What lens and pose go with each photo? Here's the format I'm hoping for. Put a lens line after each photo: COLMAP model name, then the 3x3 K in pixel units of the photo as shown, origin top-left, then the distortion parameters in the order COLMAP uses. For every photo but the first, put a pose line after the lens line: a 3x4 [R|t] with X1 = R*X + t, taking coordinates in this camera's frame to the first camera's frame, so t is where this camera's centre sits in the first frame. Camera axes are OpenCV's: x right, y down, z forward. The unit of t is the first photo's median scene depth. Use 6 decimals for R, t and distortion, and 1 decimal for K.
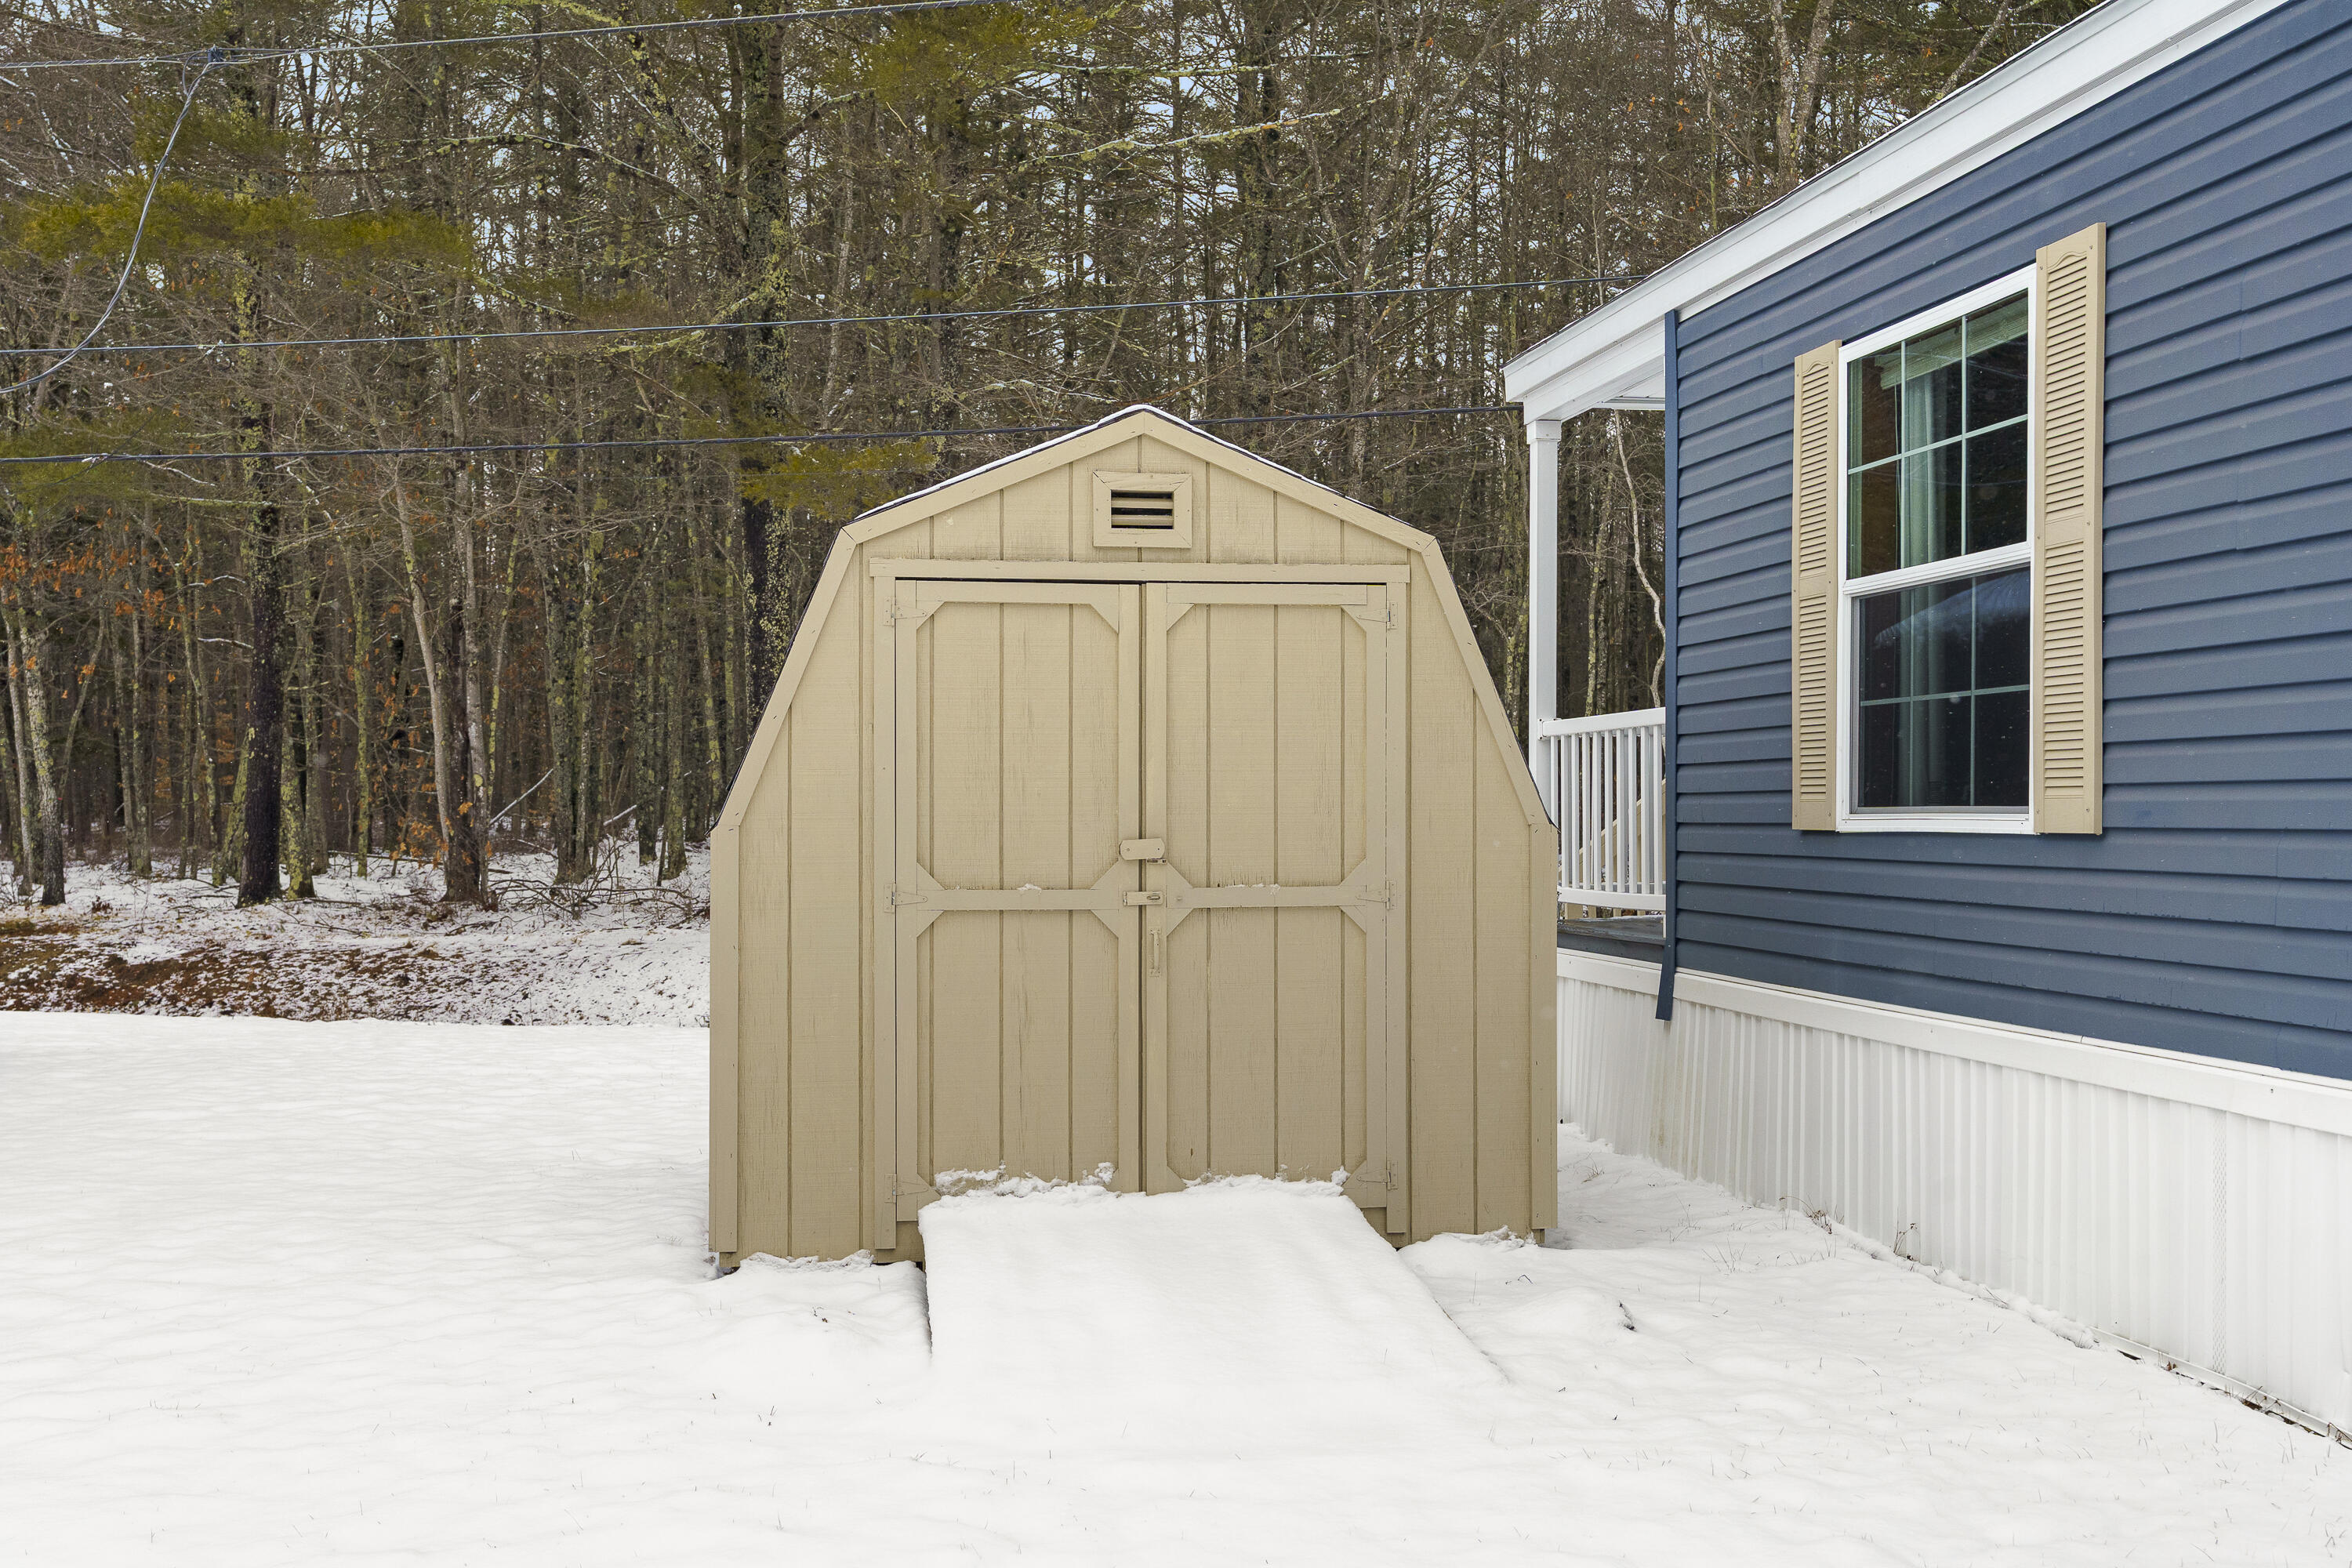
lens RADIAL K [[2381.4, 0, 1176.0], [0, 2381.4, 784.0], [0, 0, 1]] dist [0.001435, 0.002438]
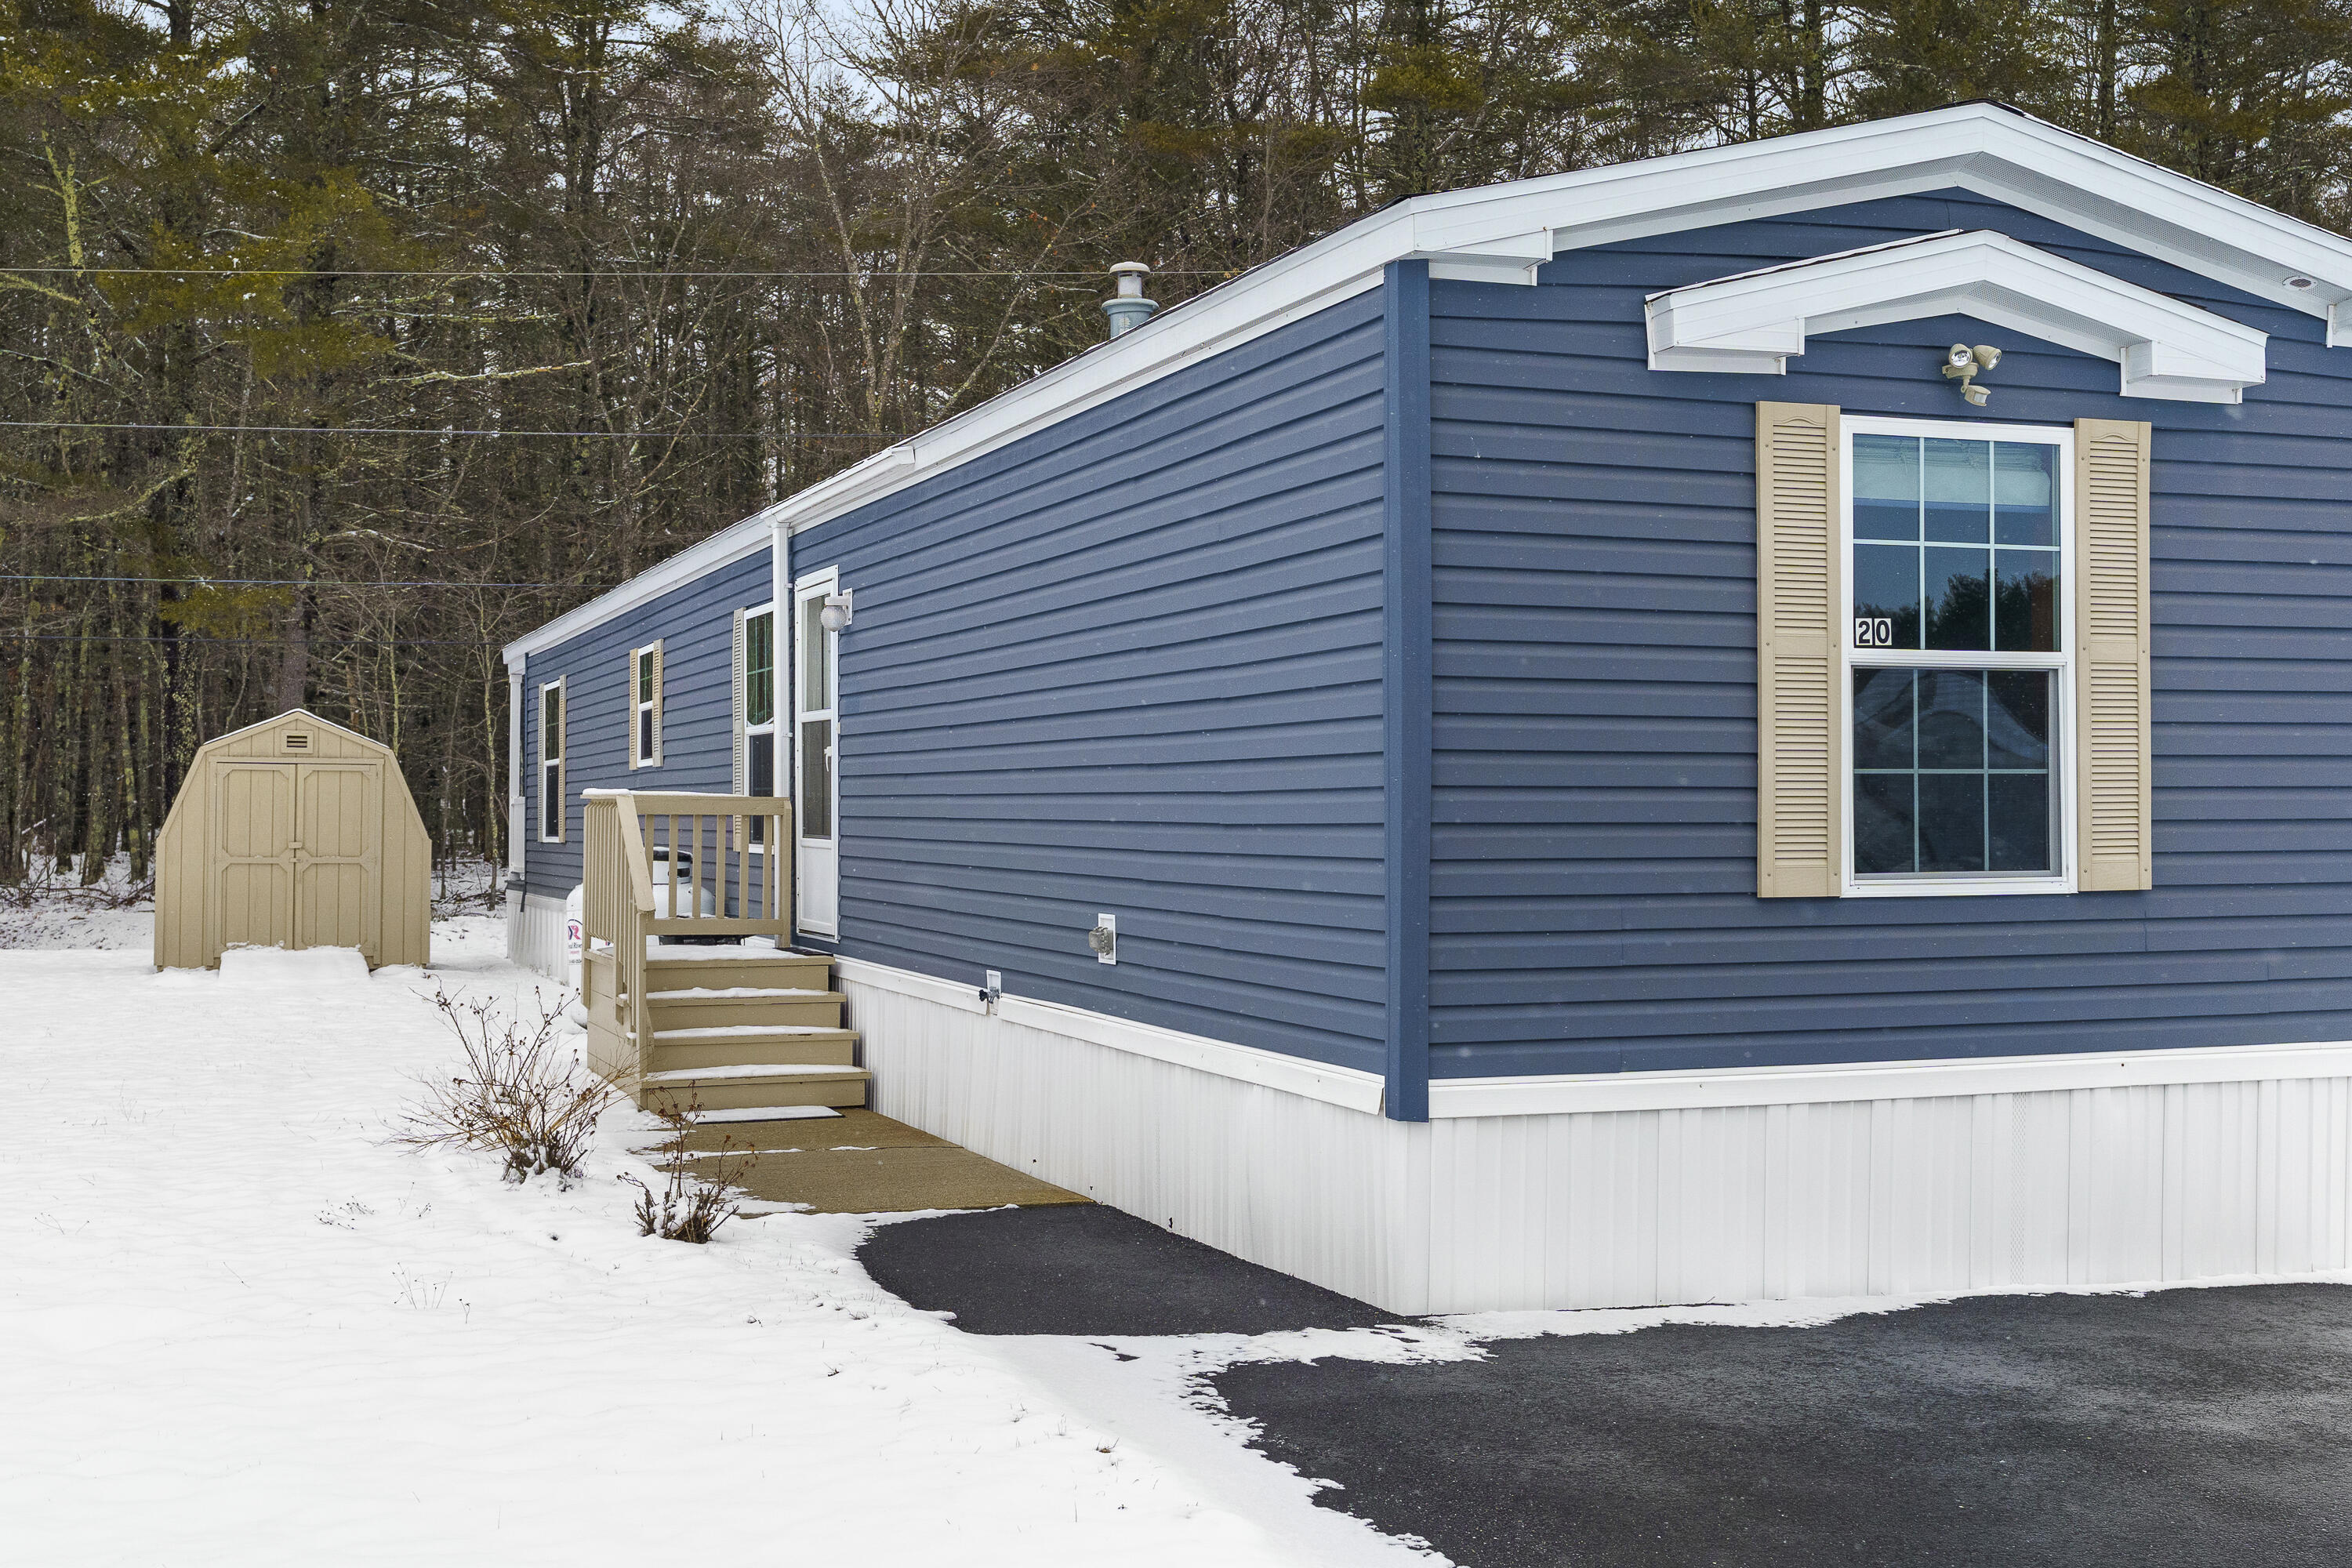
lens RADIAL K [[2586.2, 0, 1176.0], [0, 2586.2, 784.0], [0, 0, 1]] dist [-0.001676, -0.012253]
pose [[0.980194, 0.015018, 0.197468, 0.462323], [-0.013317, 0.999862, -0.009941, -0.036980], [-0.197590, 0.007114, 0.980259, -2.682838]]
